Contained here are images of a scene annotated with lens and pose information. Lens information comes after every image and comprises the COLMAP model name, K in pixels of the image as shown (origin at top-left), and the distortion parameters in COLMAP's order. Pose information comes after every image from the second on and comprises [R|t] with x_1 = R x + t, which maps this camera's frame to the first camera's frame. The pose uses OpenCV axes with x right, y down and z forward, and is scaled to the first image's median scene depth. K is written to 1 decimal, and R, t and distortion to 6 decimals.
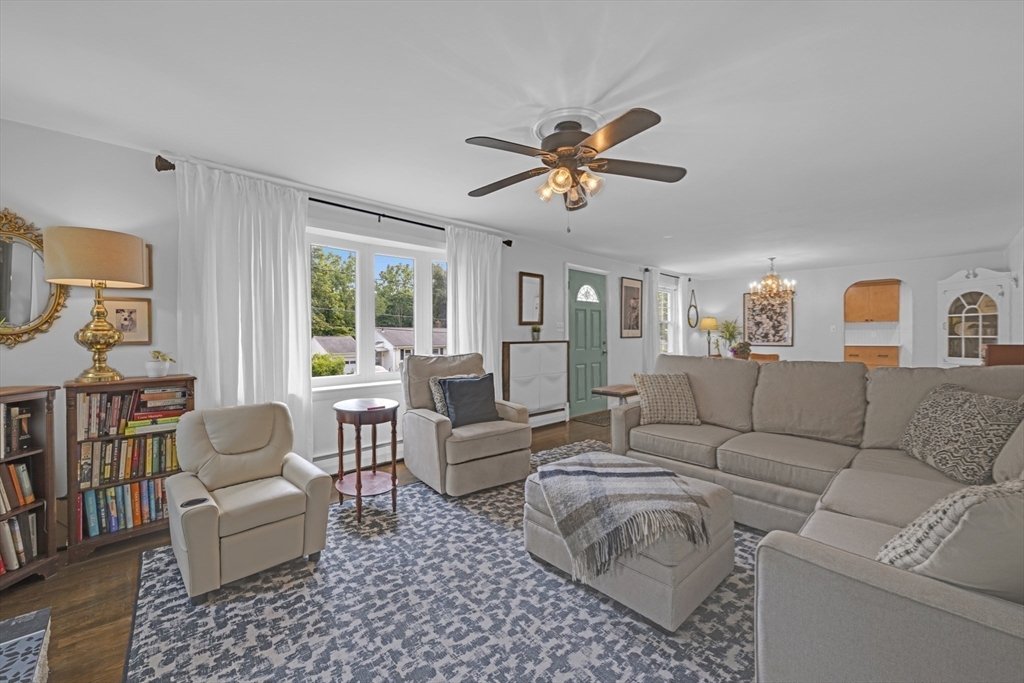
lens RADIAL K [[409.5, 0, 516.3], [0, 409.5, 340.2], [0, 0, 1]] dist [0.000297, 0.000207]
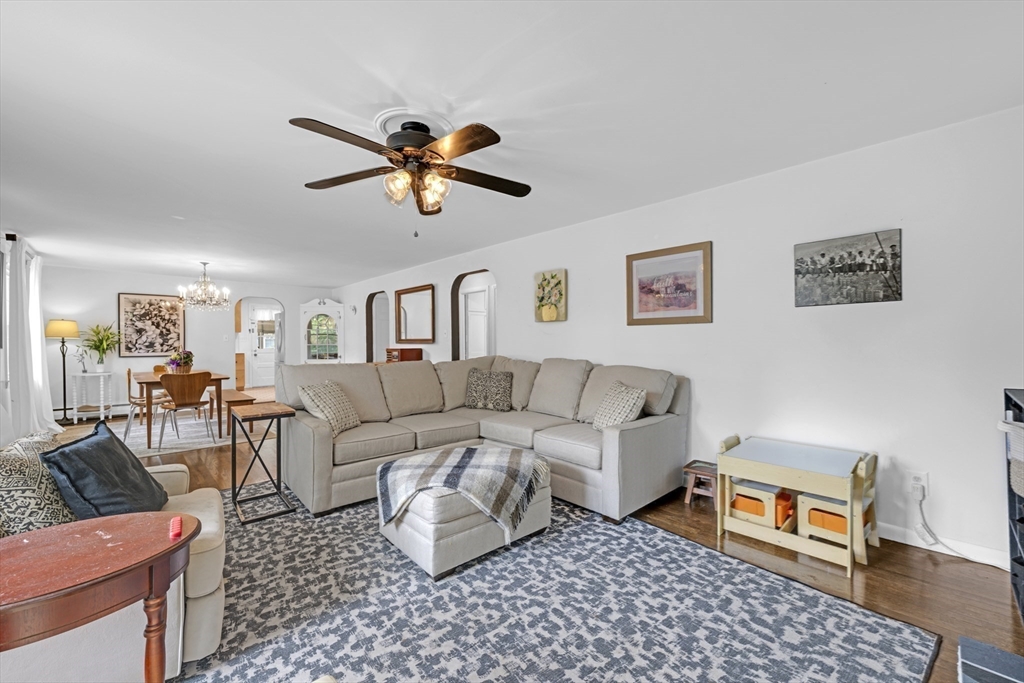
lens RADIAL K [[409.5, 0, 508.1], [0, 409.5, 344.7], [0, 0, 1]] dist [0.000297, 0.000207]
pose [[0.008359, -0.002790, 0.999961, -0.874655], [0.016125, 0.999866, 0.002655, -0.004996], [-0.999835, 0.016102, 0.008402, 0.806577]]
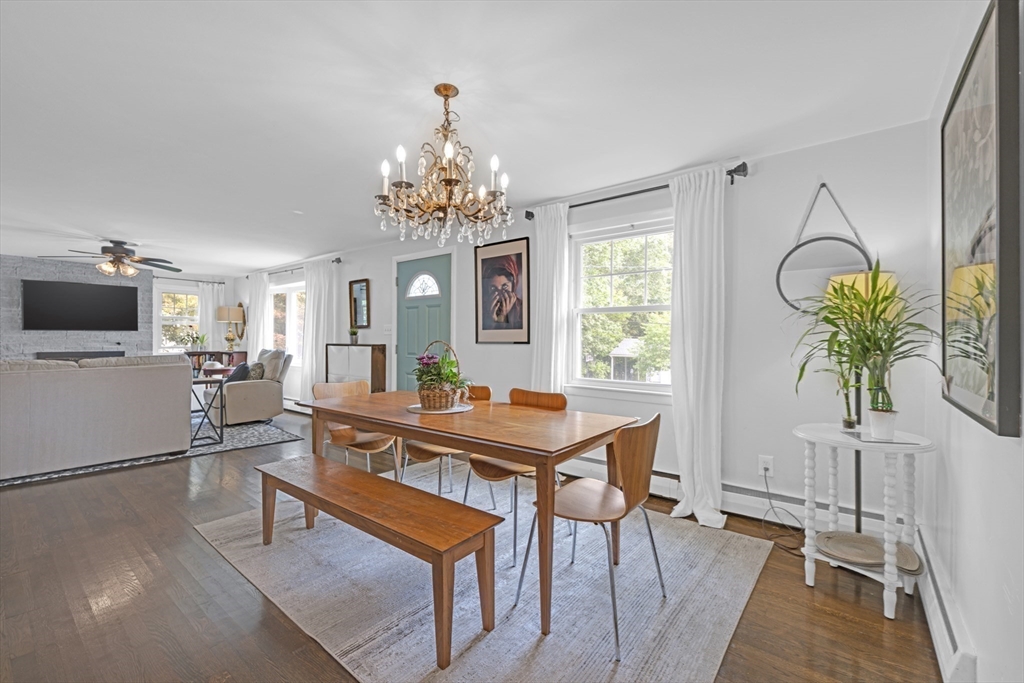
lens RADIAL K [[425.7, 0, 511.5], [0, 425.7, 341.2], [0, 0, 1]] dist [0.003345, -0.000197]
pose [[0.147943, 0.011061, -0.988934, 2.685368], [-0.016140, 0.999831, 0.008769, -0.045079], [0.988864, 0.014664, 0.148096, 2.801666]]
